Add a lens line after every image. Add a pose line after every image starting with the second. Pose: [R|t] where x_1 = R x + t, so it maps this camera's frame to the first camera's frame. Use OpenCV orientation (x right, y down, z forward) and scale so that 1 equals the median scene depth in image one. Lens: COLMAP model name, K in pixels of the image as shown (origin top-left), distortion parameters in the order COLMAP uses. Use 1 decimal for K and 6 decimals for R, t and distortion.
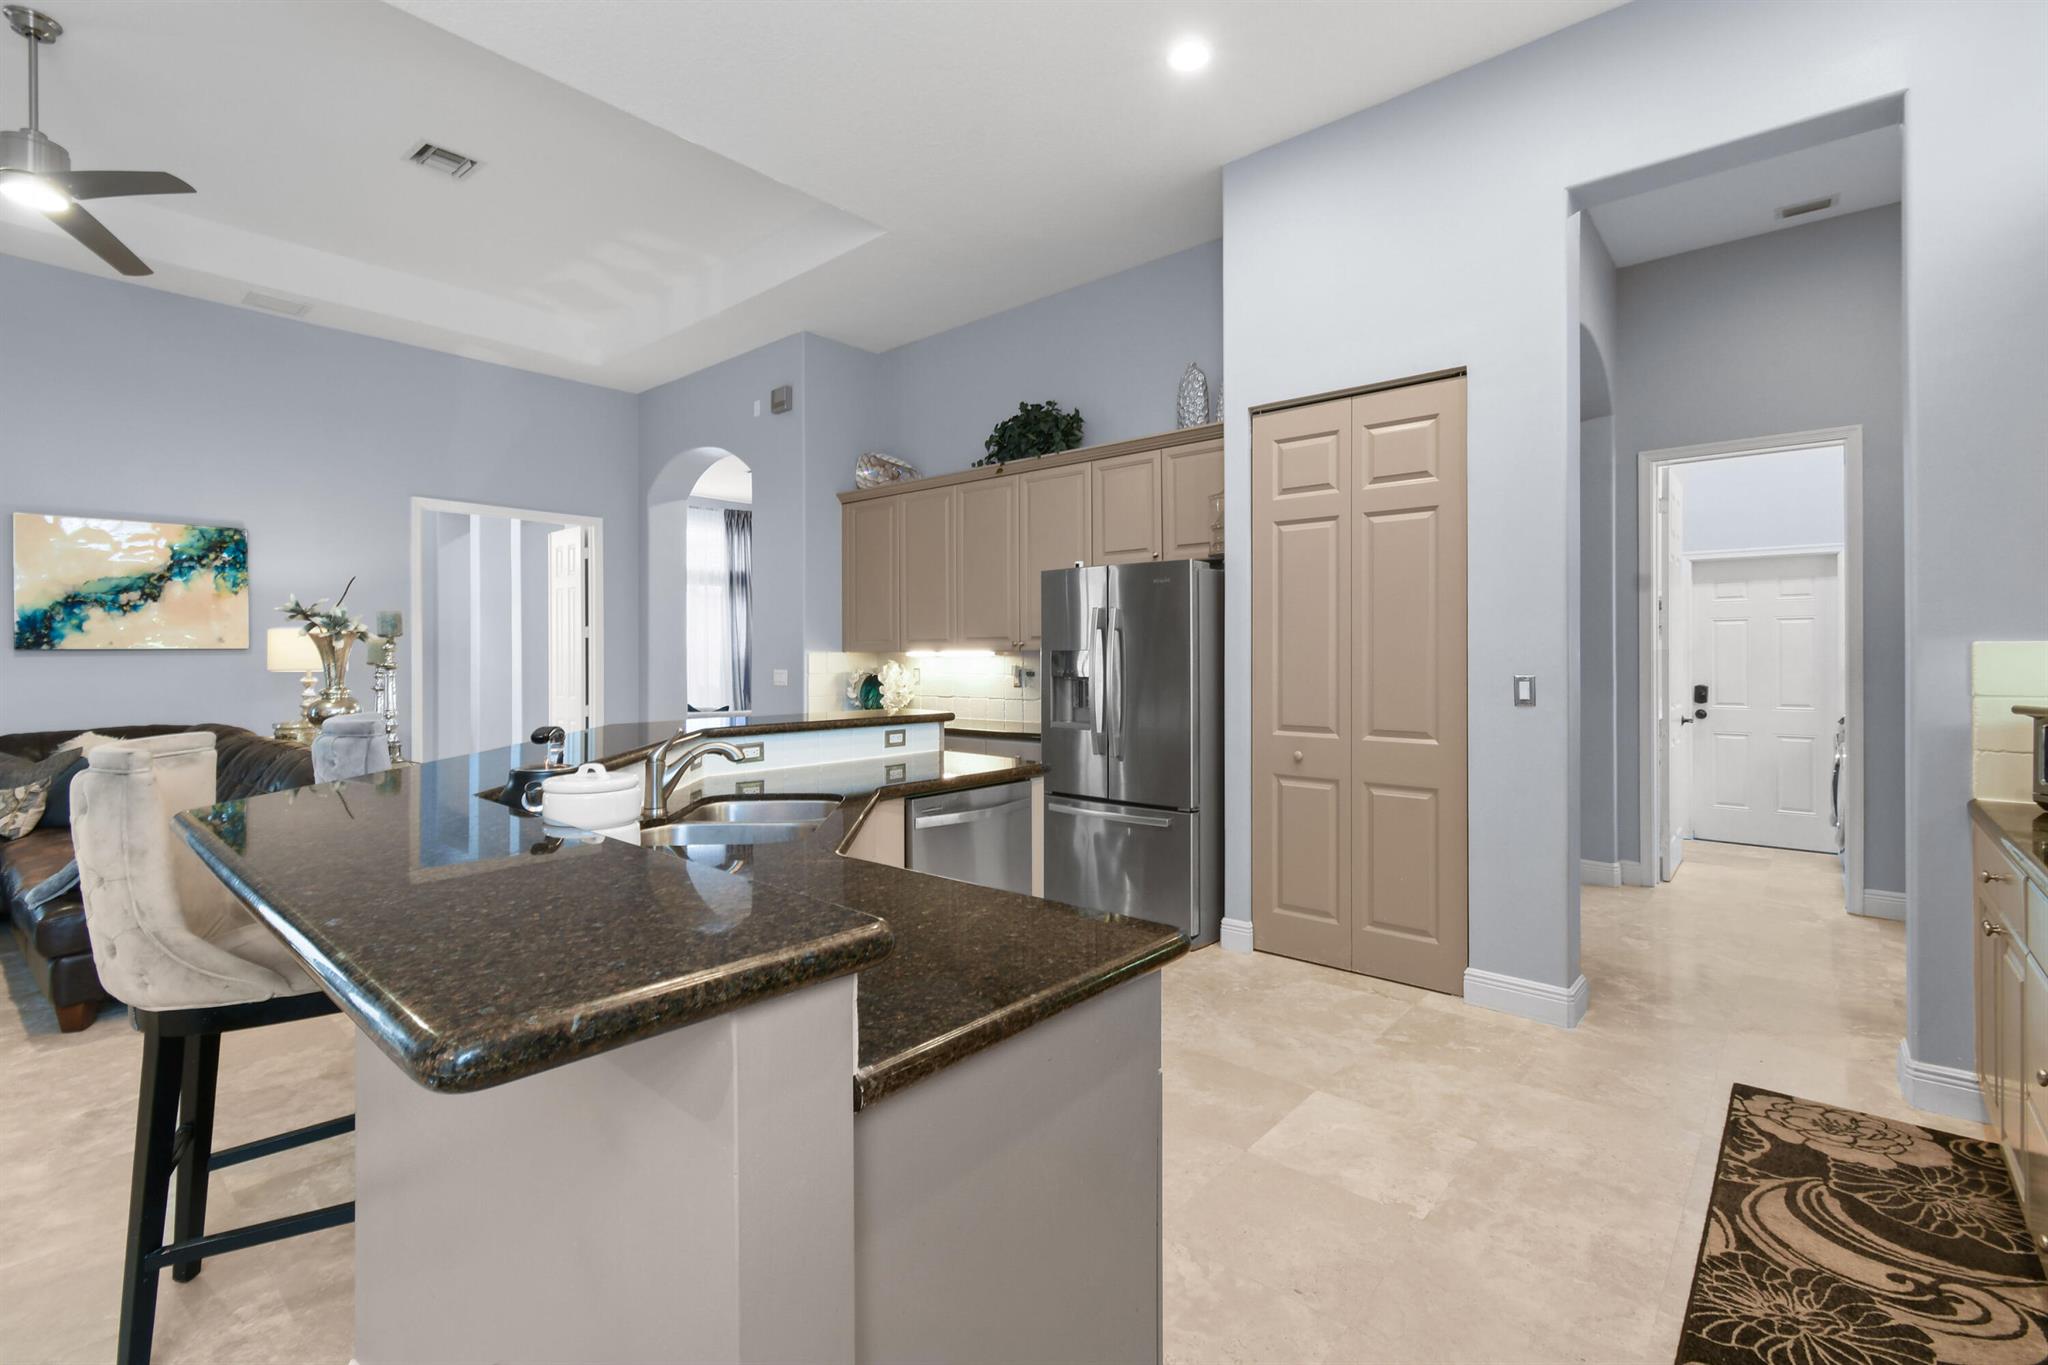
lens RADIAL K [[917.5, 0, 1029.7], [0, 917.5, 646.0], [0, 0, 1]] dist [-0.000859, -0.000836]
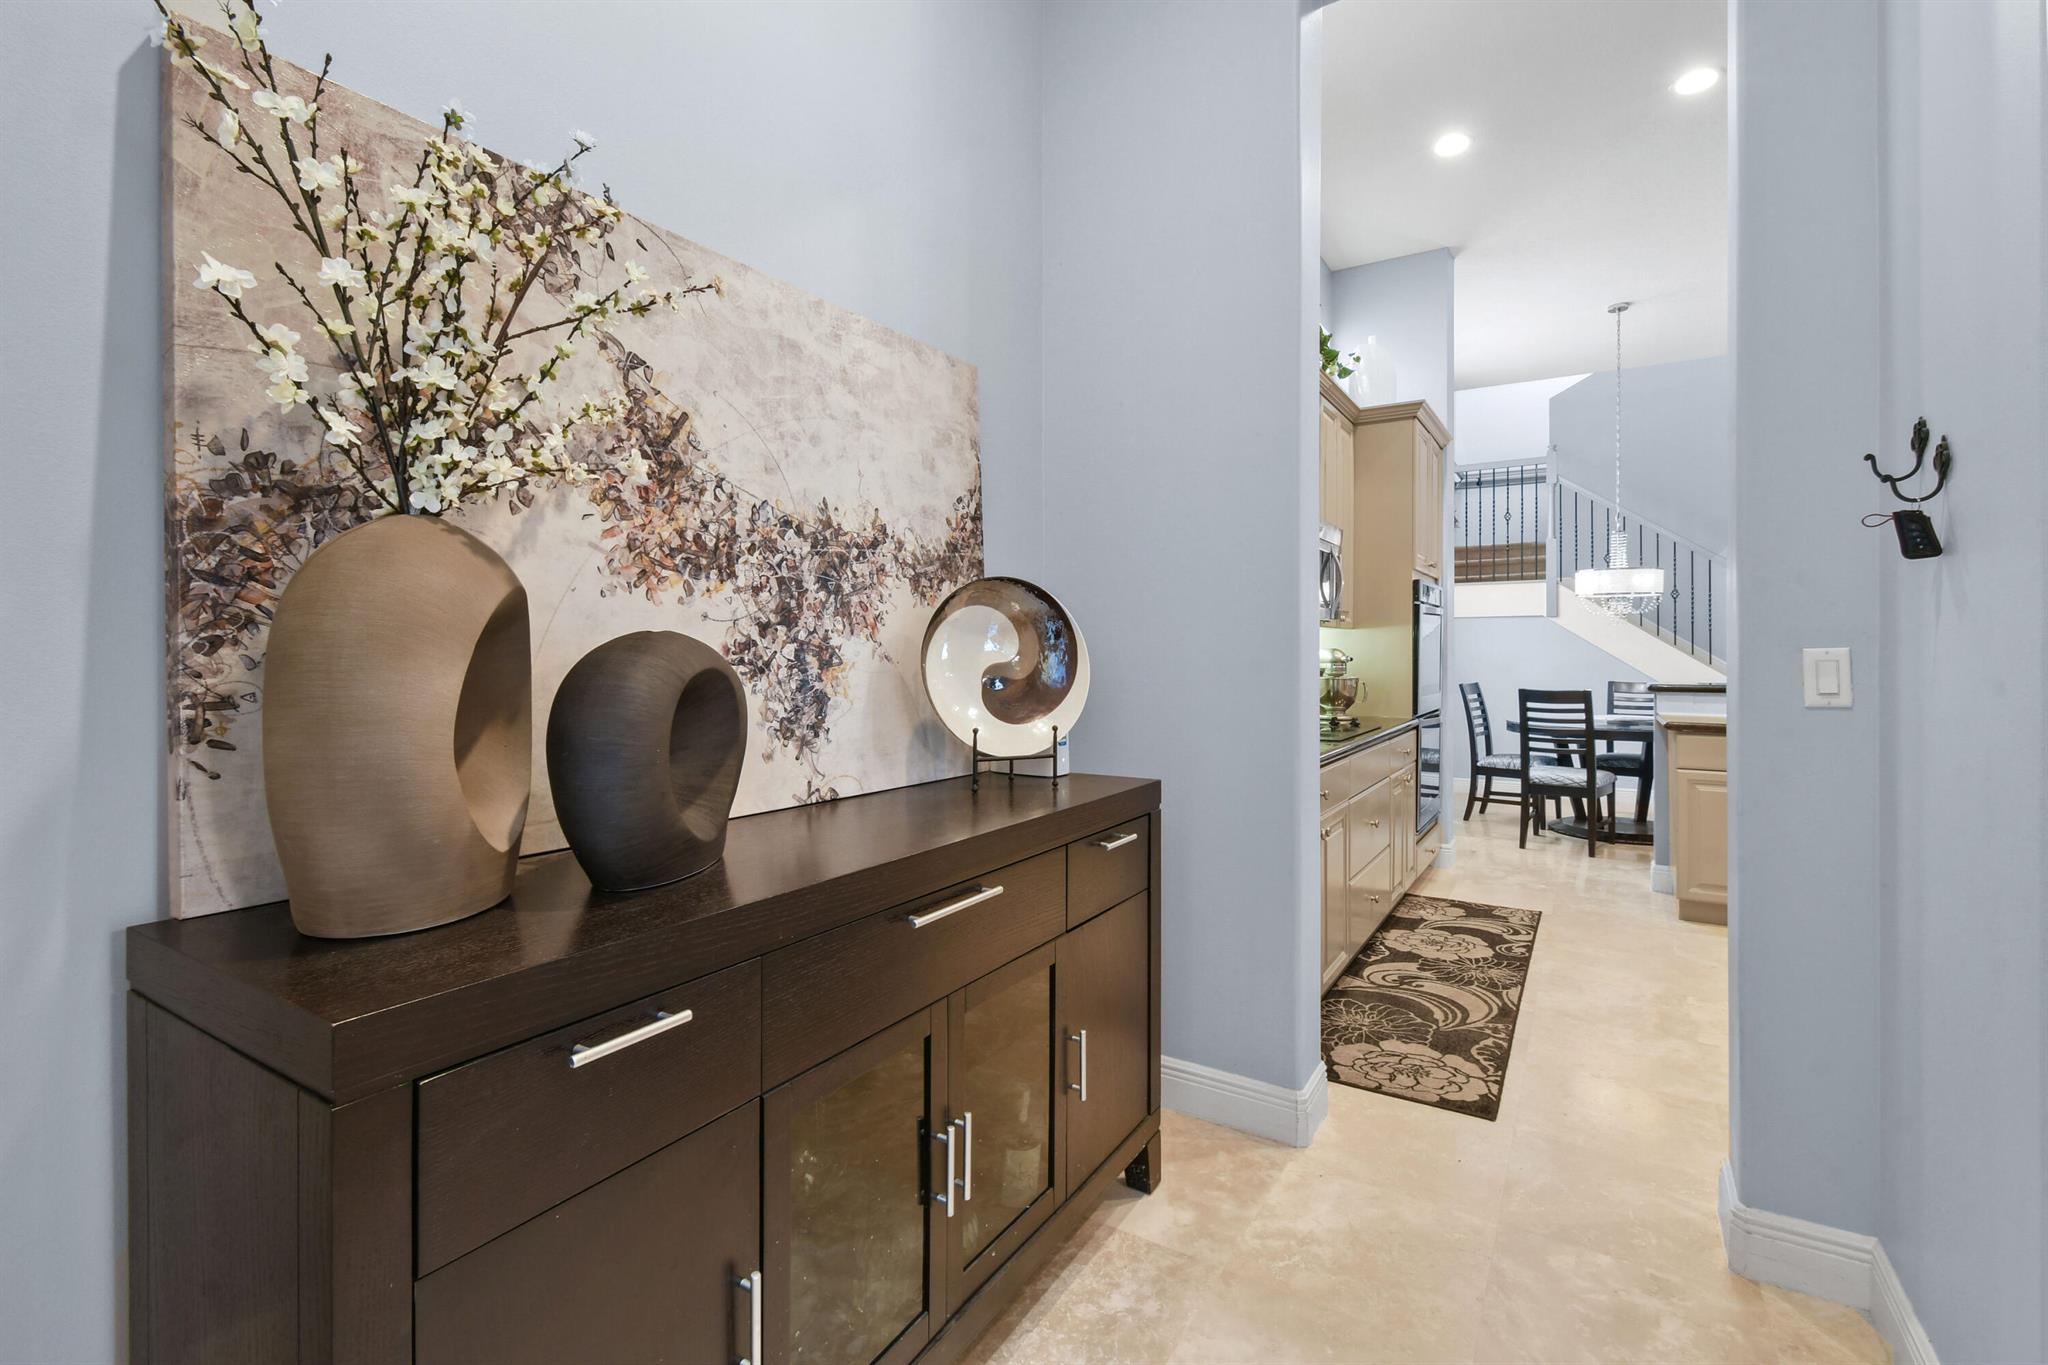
lens RADIAL K [[923.8, 0, 1026.9], [0, 923.8, 654.6], [0, 0, 1]] dist [0.000504, -0.000578]
pose [[-0.987174, 0.004683, -0.159578, 0.841317], [0.005787, 0.999962, -0.006454, 0.029848], [0.159542, -0.007295, -0.987164, 1.123431]]
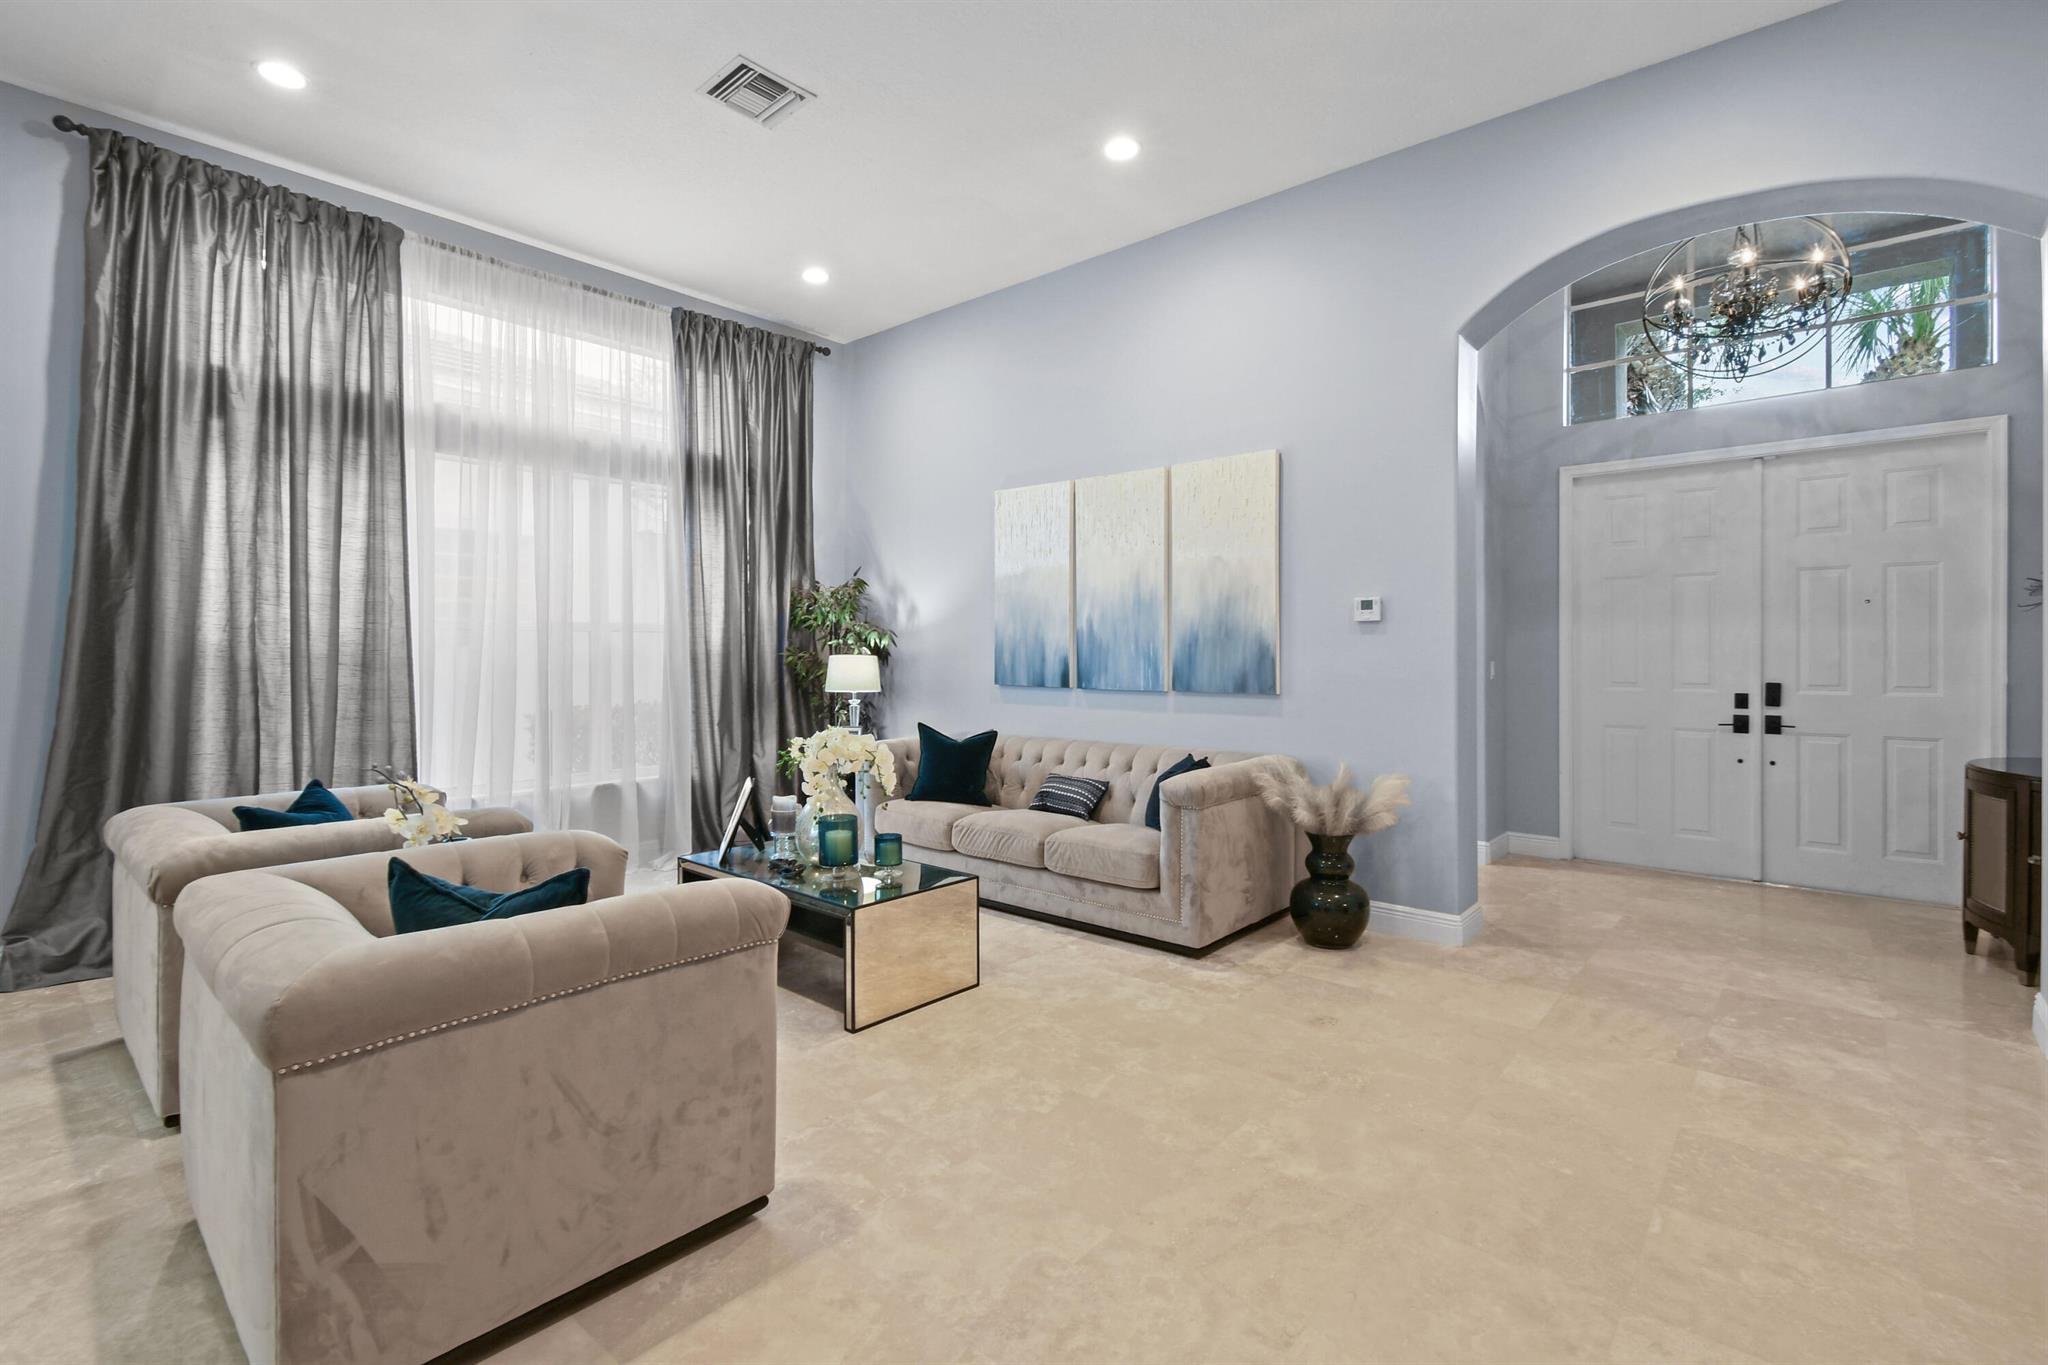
lens RADIAL K [[923.8, 0, 1026.9], [0, 923.8, 654.6], [0, 0, 1]] dist [0.000504, -0.000578]
pose [[0.999967, 0.001707, -0.007919, -0.462868], [-0.001608, 0.999922, 0.012396, 0.025920], [0.007939, -0.012383, 0.999892, 1.612060]]
